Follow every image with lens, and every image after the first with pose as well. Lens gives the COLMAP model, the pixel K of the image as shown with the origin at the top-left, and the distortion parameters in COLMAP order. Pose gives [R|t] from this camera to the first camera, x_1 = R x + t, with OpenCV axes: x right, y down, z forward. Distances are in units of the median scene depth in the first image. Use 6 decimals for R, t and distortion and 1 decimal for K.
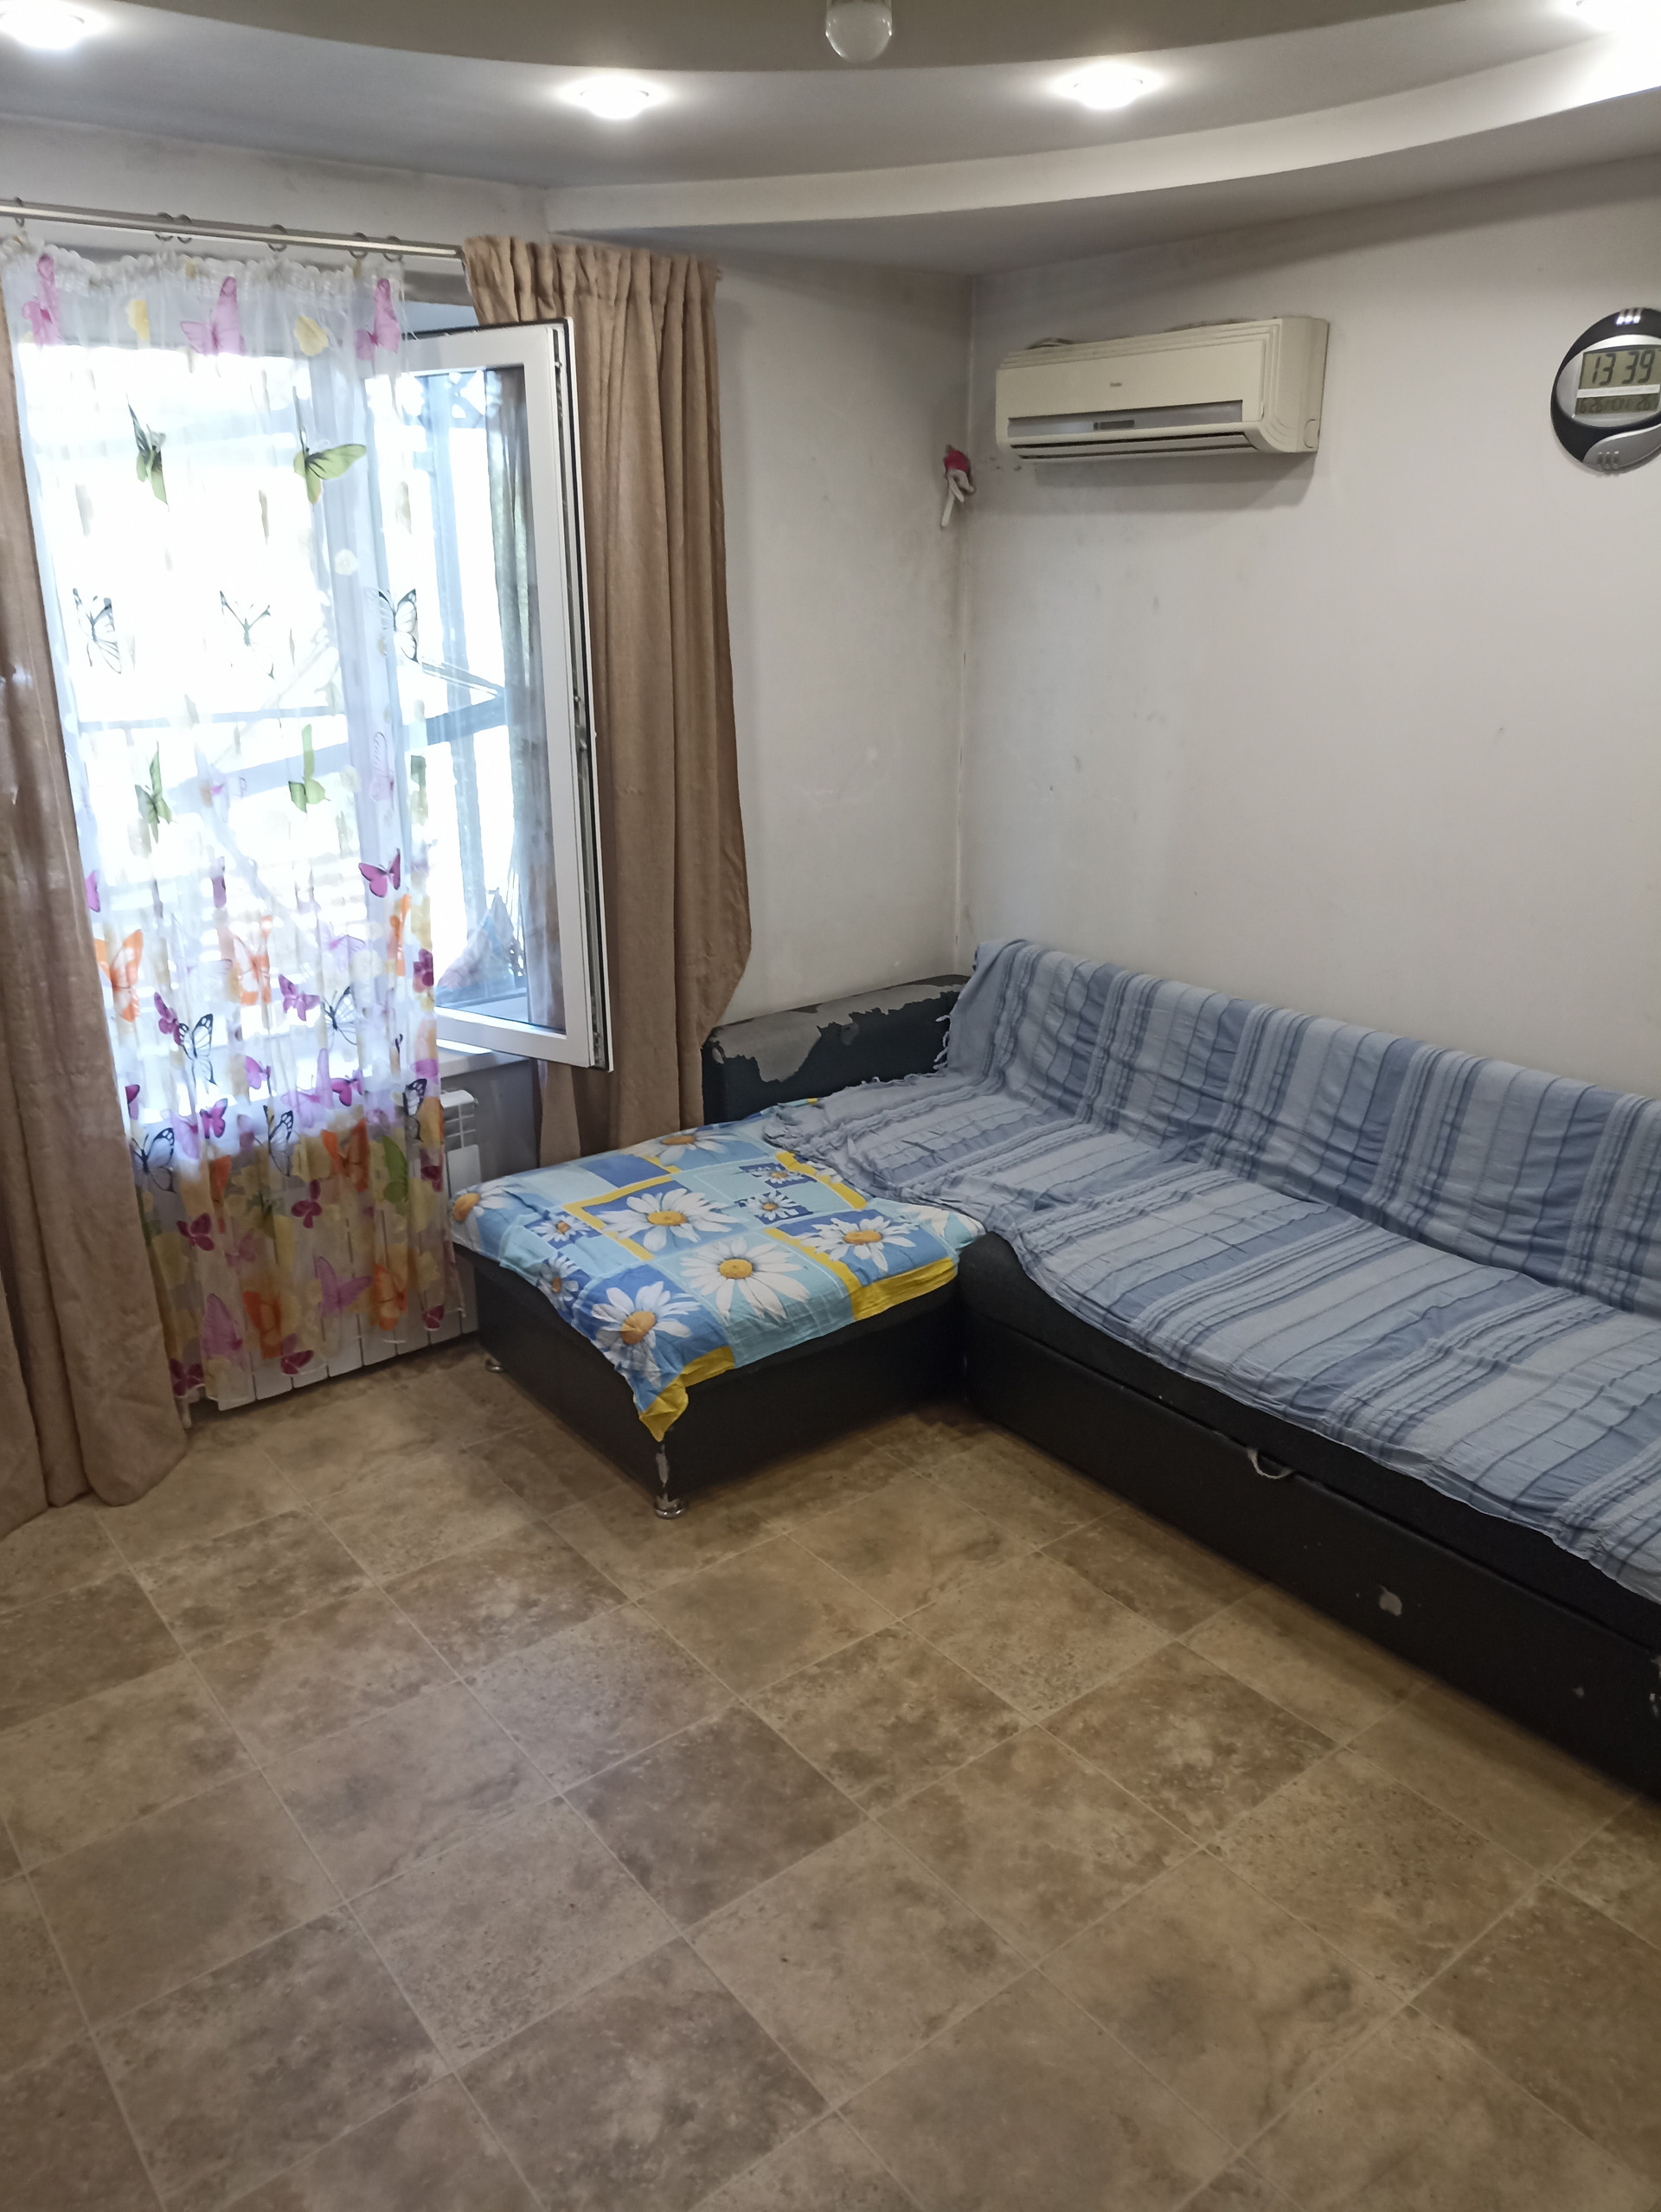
lens RADIAL K [[1638.6, 0, 820.5], [0, 1638.6, 1110.6], [0, 0, 1]] dist [0.033735, -0.032404]
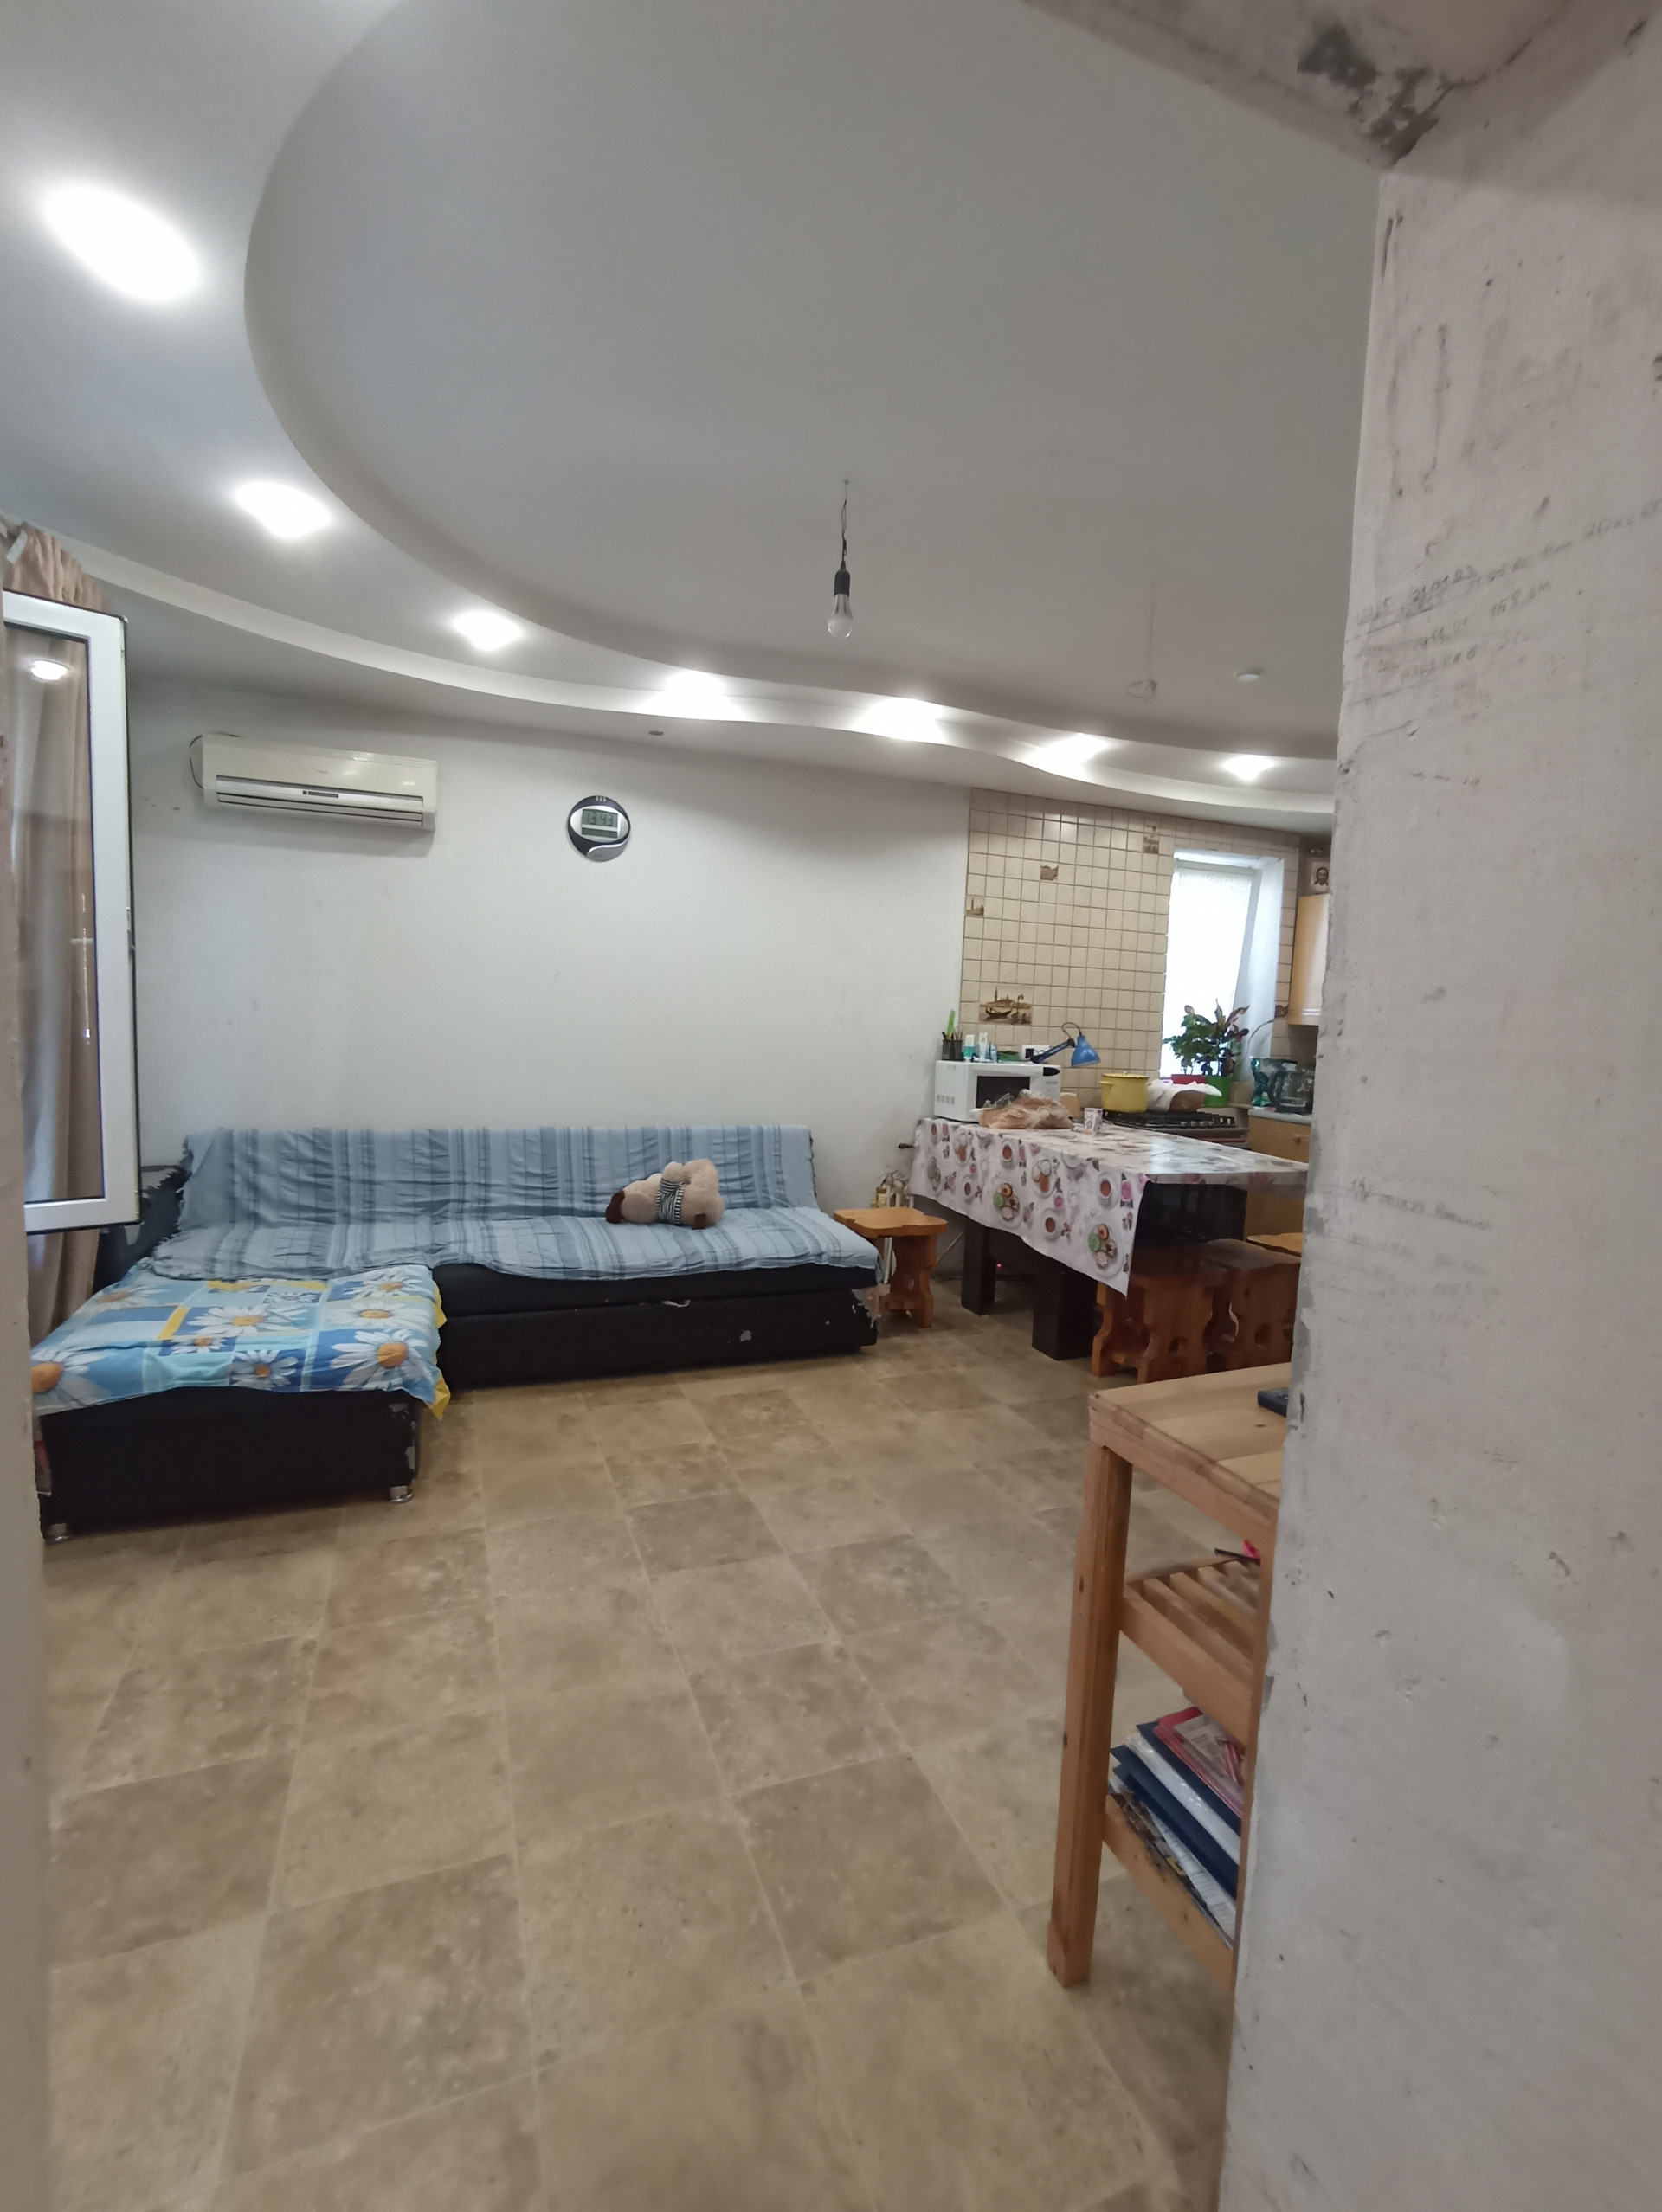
lens RADIAL K [[1001.8, 0, 824.4], [0, 1001.8, 1112.1], [0, 0, 1]] dist [-0.051145, 0.036718]
pose [[0.285851, -0.076290, 0.955233, -0.736833], [0.274446, 0.961588, -0.005330, 0.041419], [-0.918133, 0.263683, 0.295808, 0.366224]]
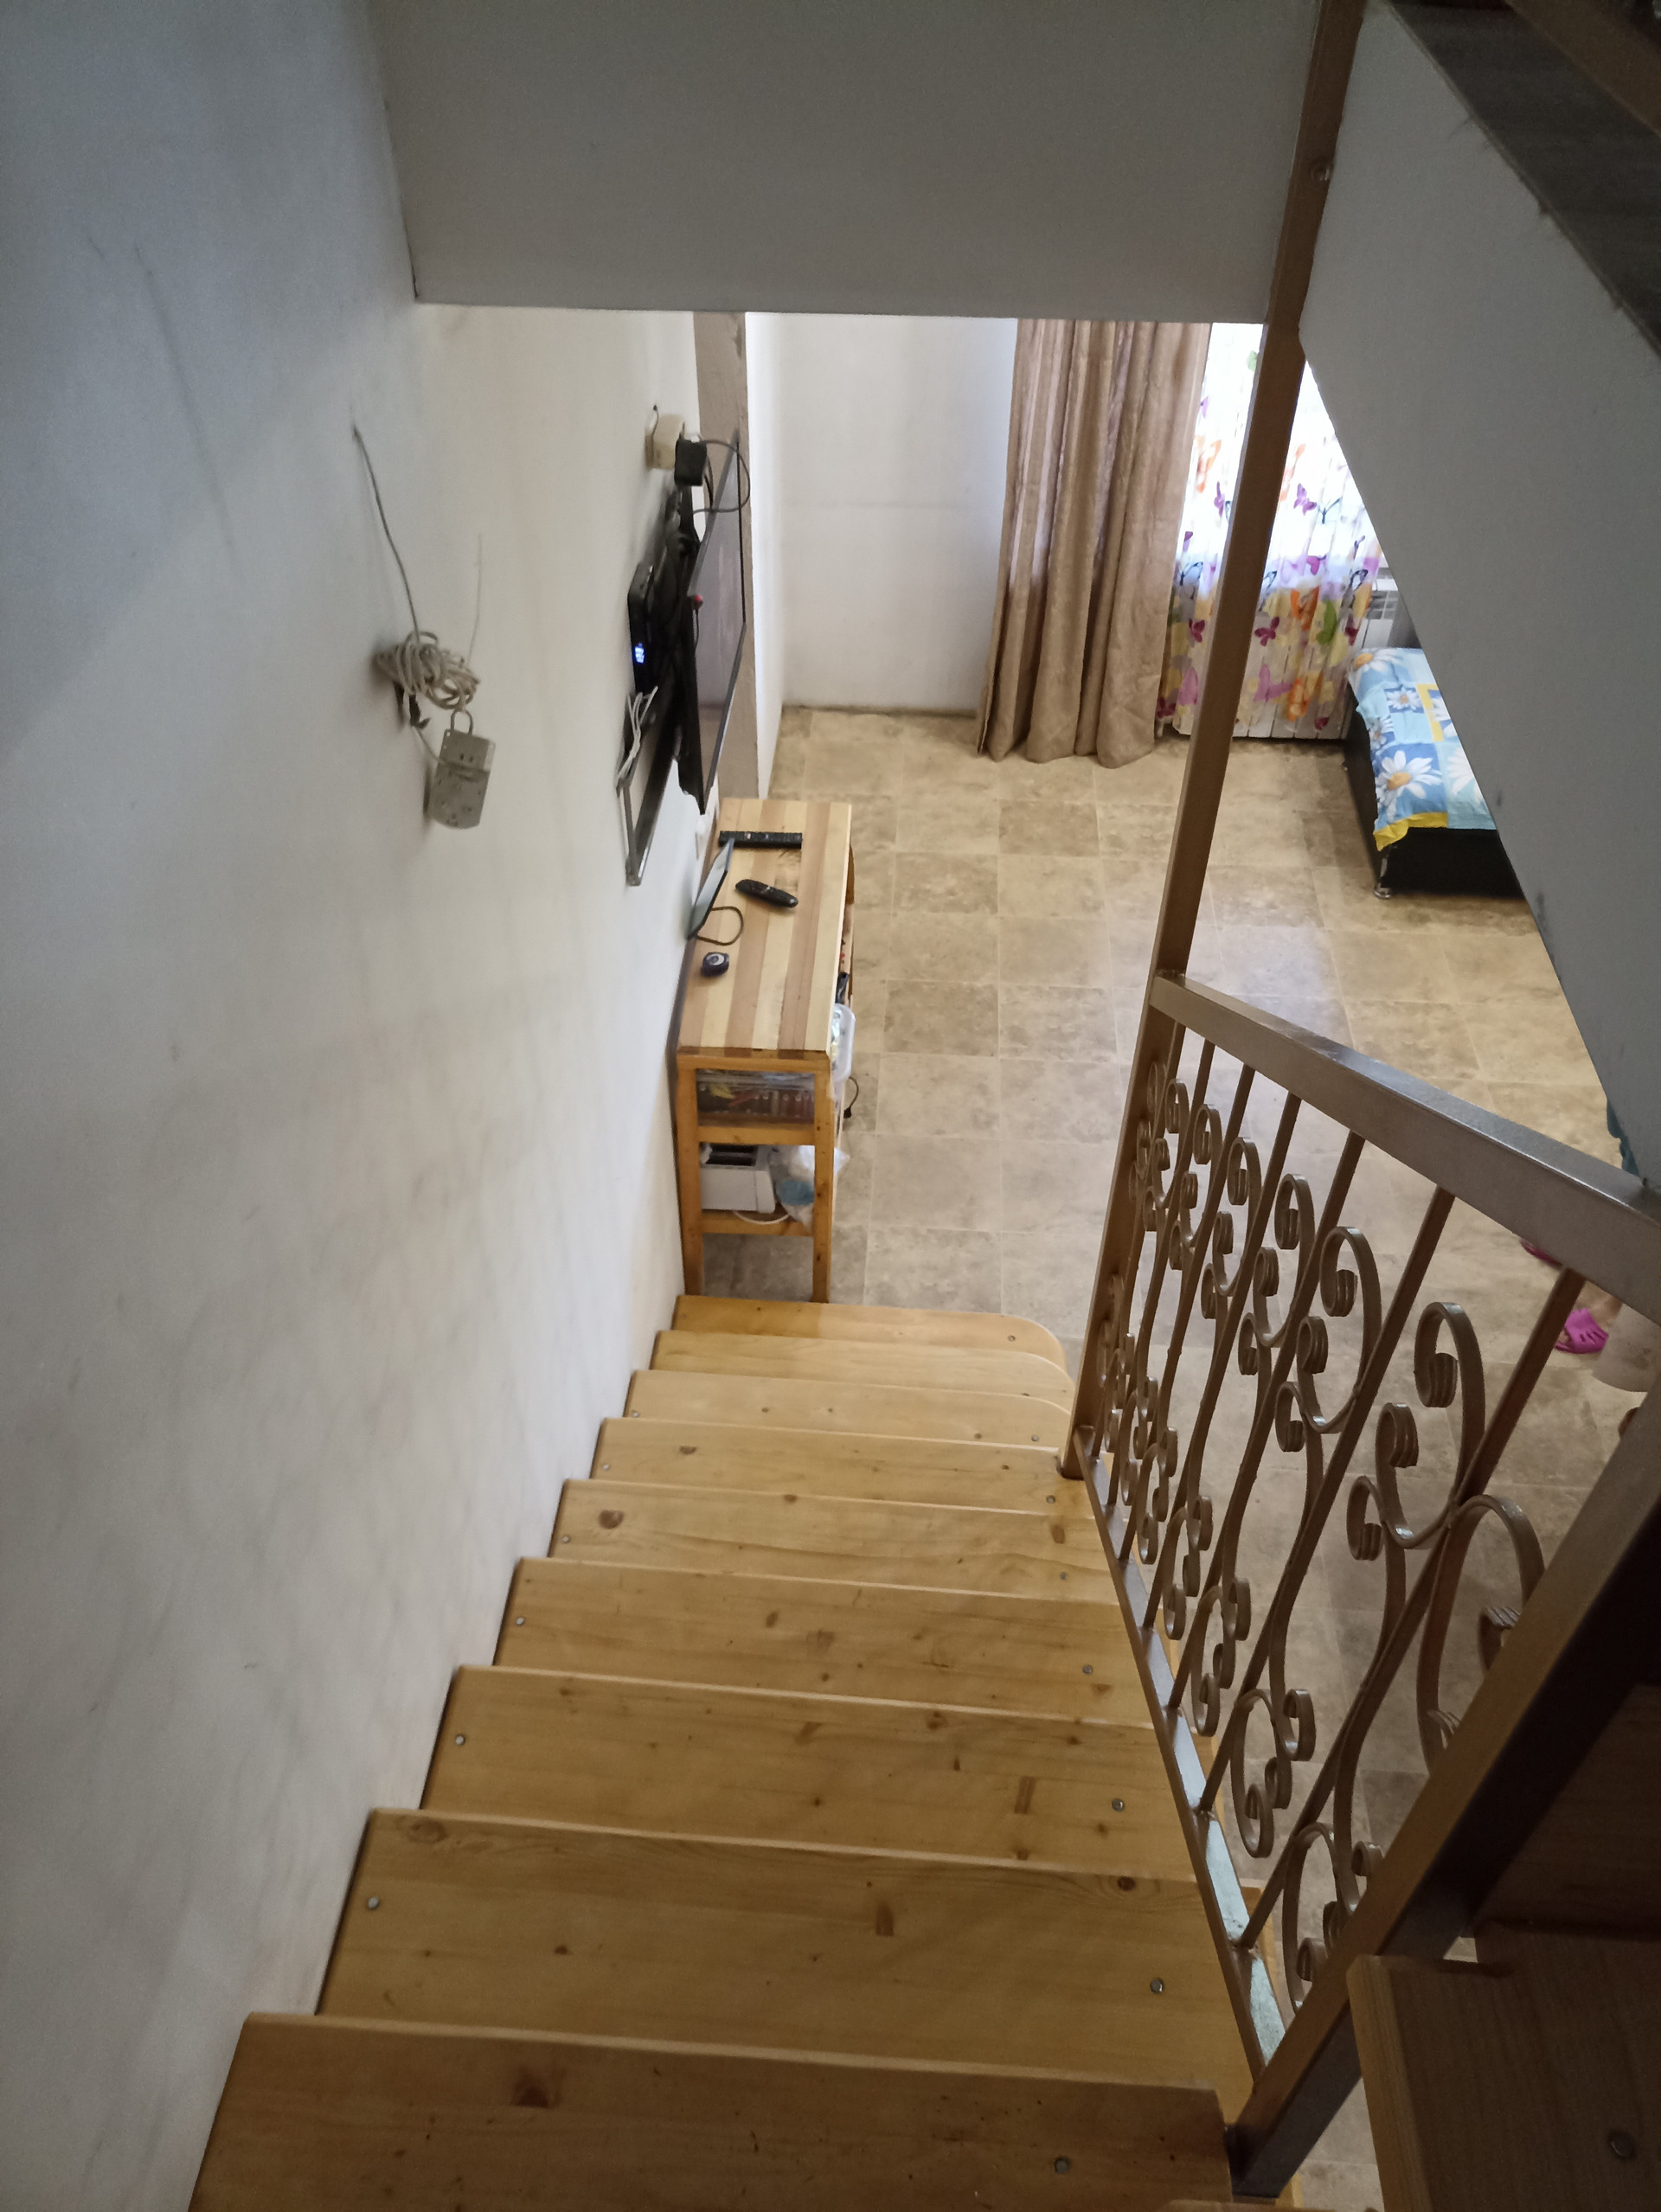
lens RADIAL K [[1649.1, 0, 795.4], [0, 1649.1, 1100.0], [0, 0, 1]] dist [-0.000692, -0.001757]
pose [[0.735335, 0.463034, -0.494855, 0.385597], [-0.216931, 0.852595, 0.475420, -0.234026], [0.642047, -0.242243, 0.727389, -0.616544]]
